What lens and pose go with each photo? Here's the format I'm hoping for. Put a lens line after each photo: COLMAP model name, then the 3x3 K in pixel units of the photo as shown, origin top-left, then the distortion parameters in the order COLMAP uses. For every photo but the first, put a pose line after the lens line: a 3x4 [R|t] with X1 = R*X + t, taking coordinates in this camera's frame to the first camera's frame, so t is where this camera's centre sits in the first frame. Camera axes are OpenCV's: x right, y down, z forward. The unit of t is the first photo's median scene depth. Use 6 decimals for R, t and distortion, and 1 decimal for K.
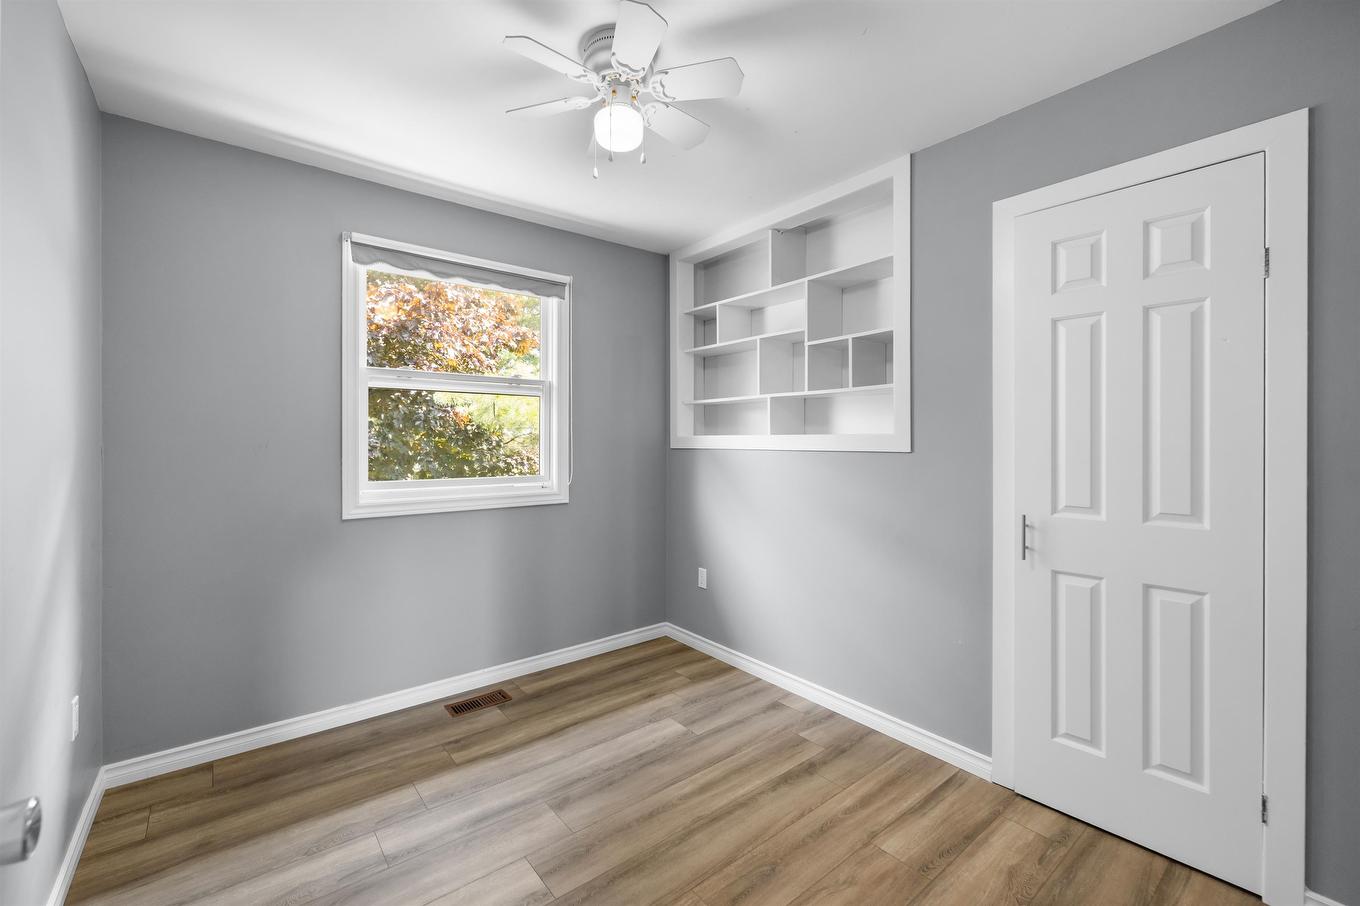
lens RADIAL K [[567.8, 0, 668.7], [0, 567.8, 451.1], [0, 0, 1]] dist [0.001508, 0.000371]
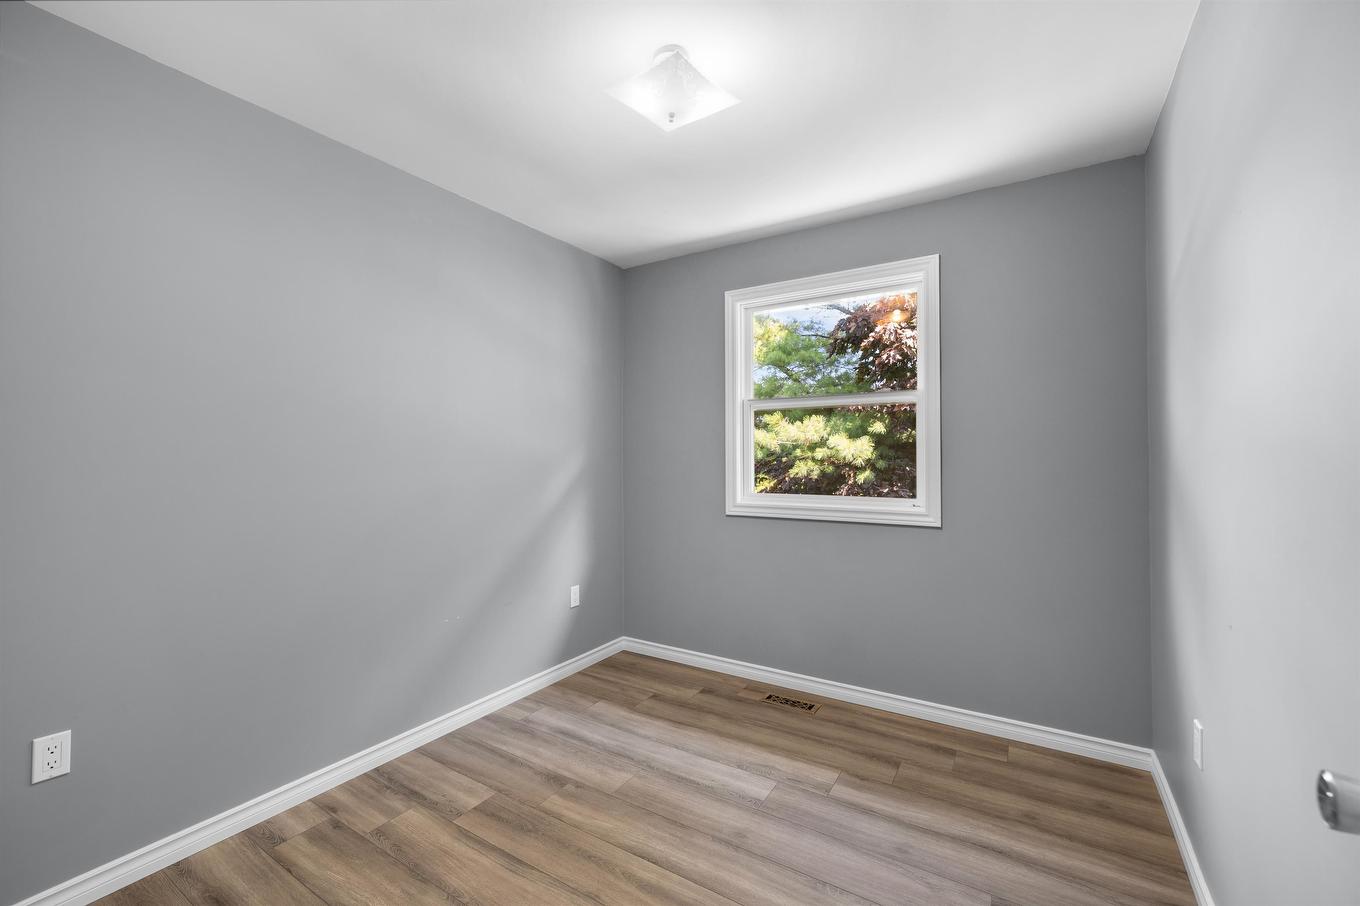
lens RADIAL K [[583.6, 0, 669.4], [0, 583.6, 449.8], [0, 0, 1]] dist [0.003229, 0.000224]
pose [[0.307751, 0.004149, -0.951458, 0.825546], [-0.008817, 0.999960, 0.001509, -0.030972], [0.951426, 0.007924, 0.307776, 0.604687]]
